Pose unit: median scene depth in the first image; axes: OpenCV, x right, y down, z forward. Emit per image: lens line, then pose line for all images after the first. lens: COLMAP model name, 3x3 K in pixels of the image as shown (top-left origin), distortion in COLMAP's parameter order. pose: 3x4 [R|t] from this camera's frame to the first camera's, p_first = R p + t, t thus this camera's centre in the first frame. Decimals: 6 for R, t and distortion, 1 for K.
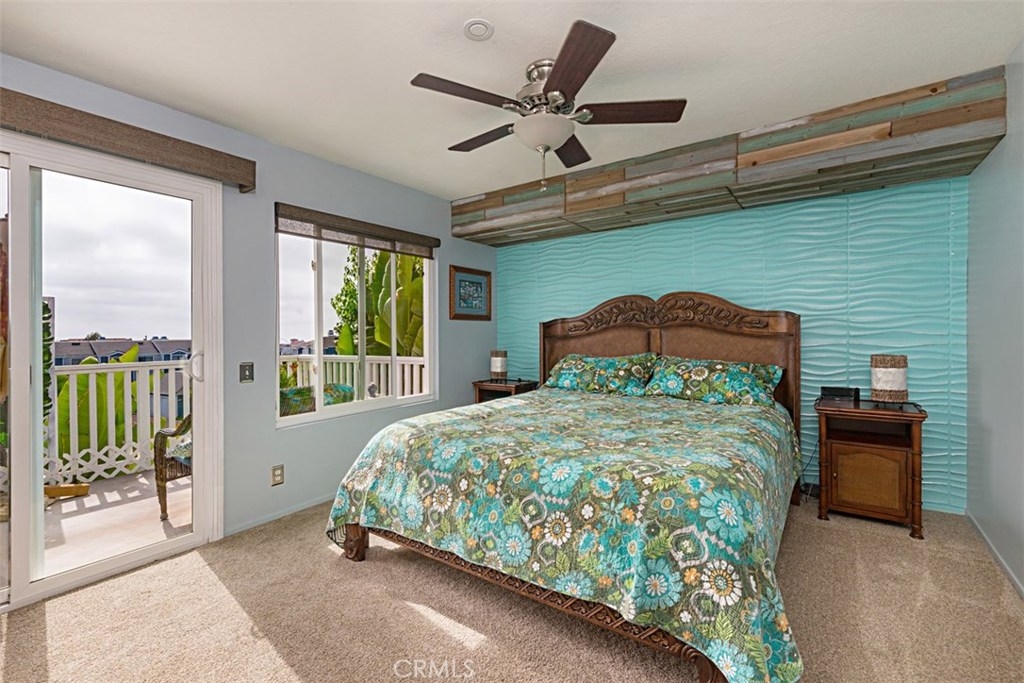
lens RADIAL K [[447.5, 0, 510.5], [0, 447.5, 336.2], [0, 0, 1]] dist [0.000421, -0.000047]
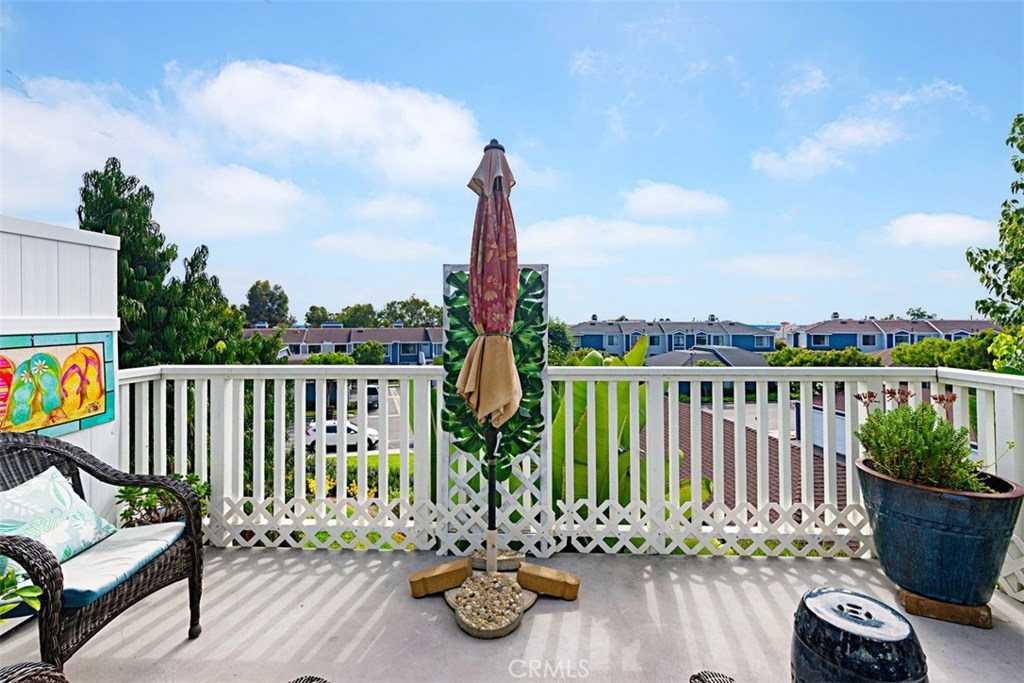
lens RADIAL K [[453.0, 0, 507.6], [0, 453.0, 319.6], [0, 0, 1]] dist [-0.001037, -0.000038]
pose [[0.552813, -0.003764, -0.833297, -0.466186], [-0.004580, 0.999961, -0.007555, 0.000778], [0.833292, 0.007993, 0.552775, 0.549977]]
